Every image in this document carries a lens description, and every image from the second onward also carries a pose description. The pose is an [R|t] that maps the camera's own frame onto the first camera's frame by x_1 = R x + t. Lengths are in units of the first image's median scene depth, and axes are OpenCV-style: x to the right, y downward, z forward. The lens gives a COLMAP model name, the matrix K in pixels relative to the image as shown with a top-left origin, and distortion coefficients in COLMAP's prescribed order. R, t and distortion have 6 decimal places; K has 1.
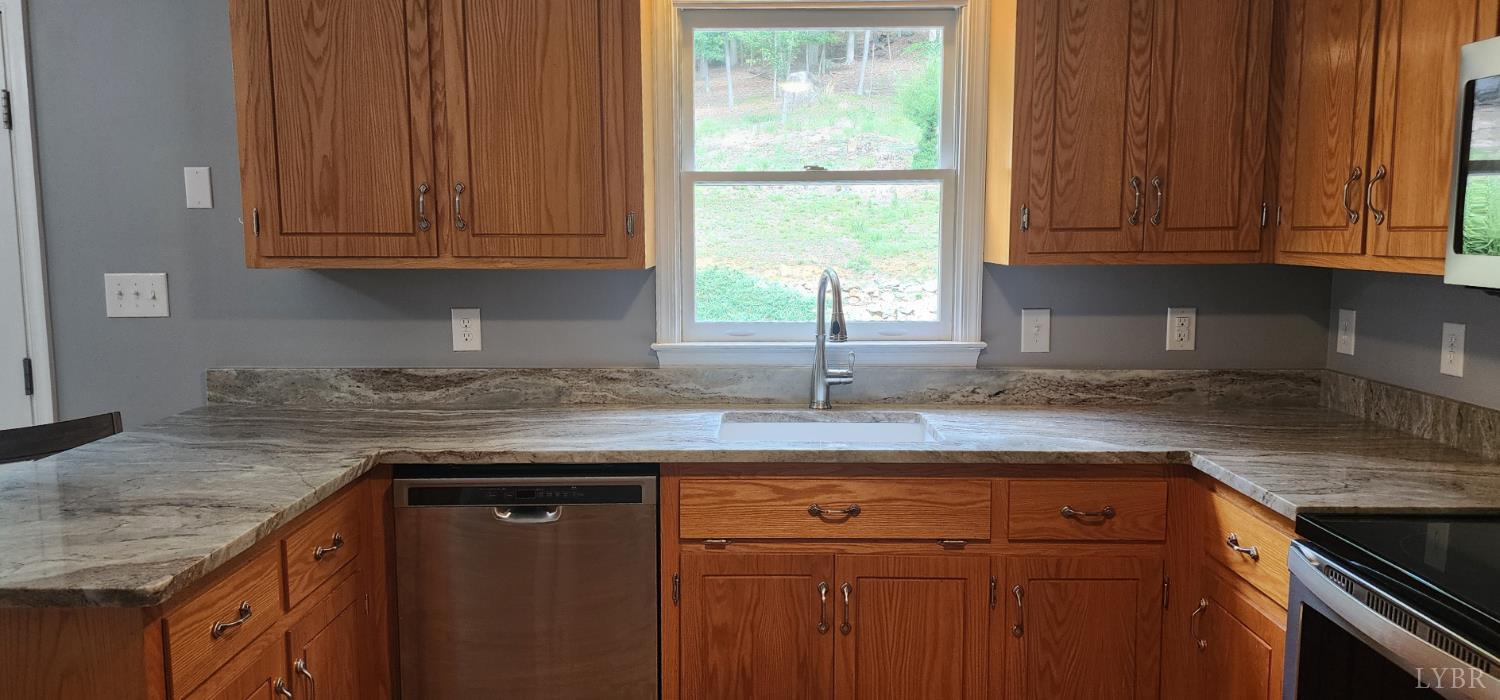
lens RADIAL K [[1075.9, 0, 750.0], [0, 1075.9, 350.0], [0, 0, 1]] dist [0.076163, -0.005626]
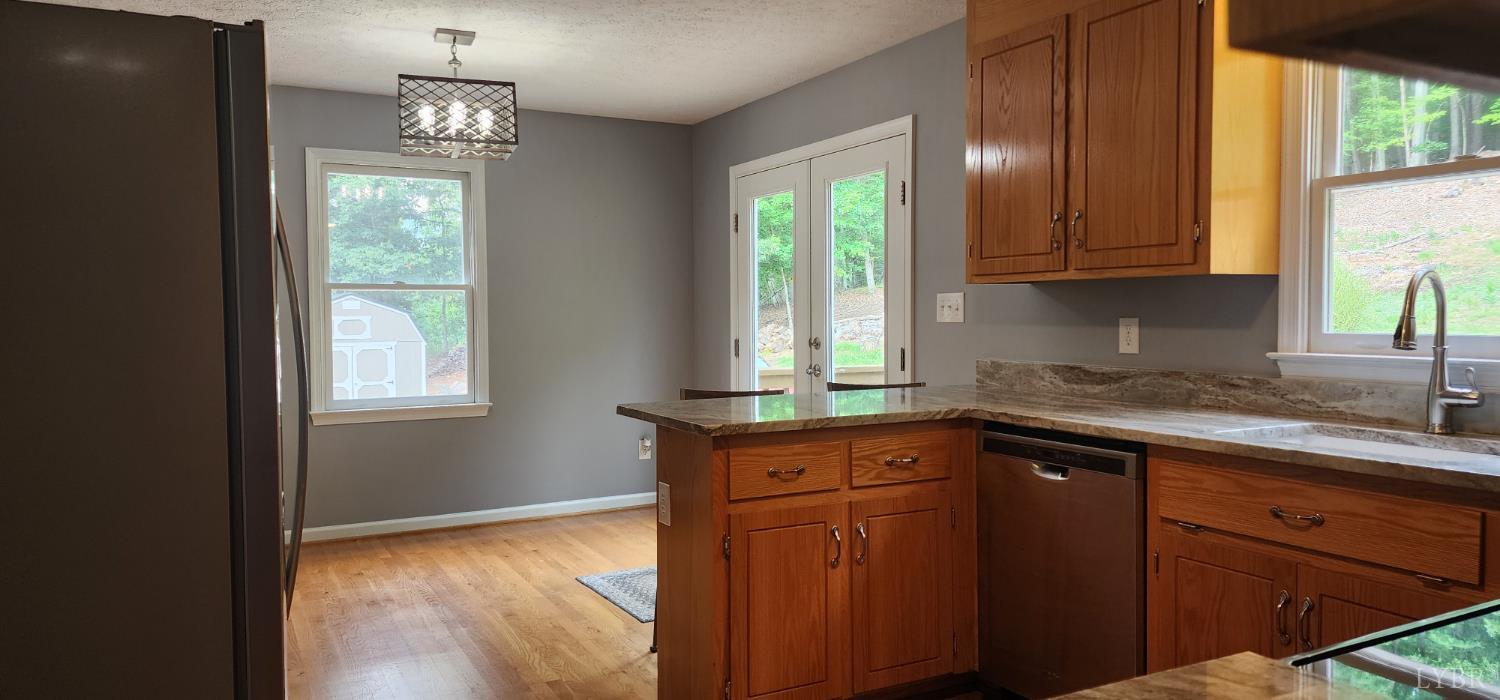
lens RADIAL K [[1075.9, 0, 750.0], [0, 1075.9, 350.0], [0, 0, 1]] dist [0.076163, -0.005626]
pose [[0.446106, 0.028415, -0.894529, 0.624586], [-0.096370, 0.995210, -0.016448, 0.057226], [0.889776, 0.093543, 0.446707, 0.113919]]
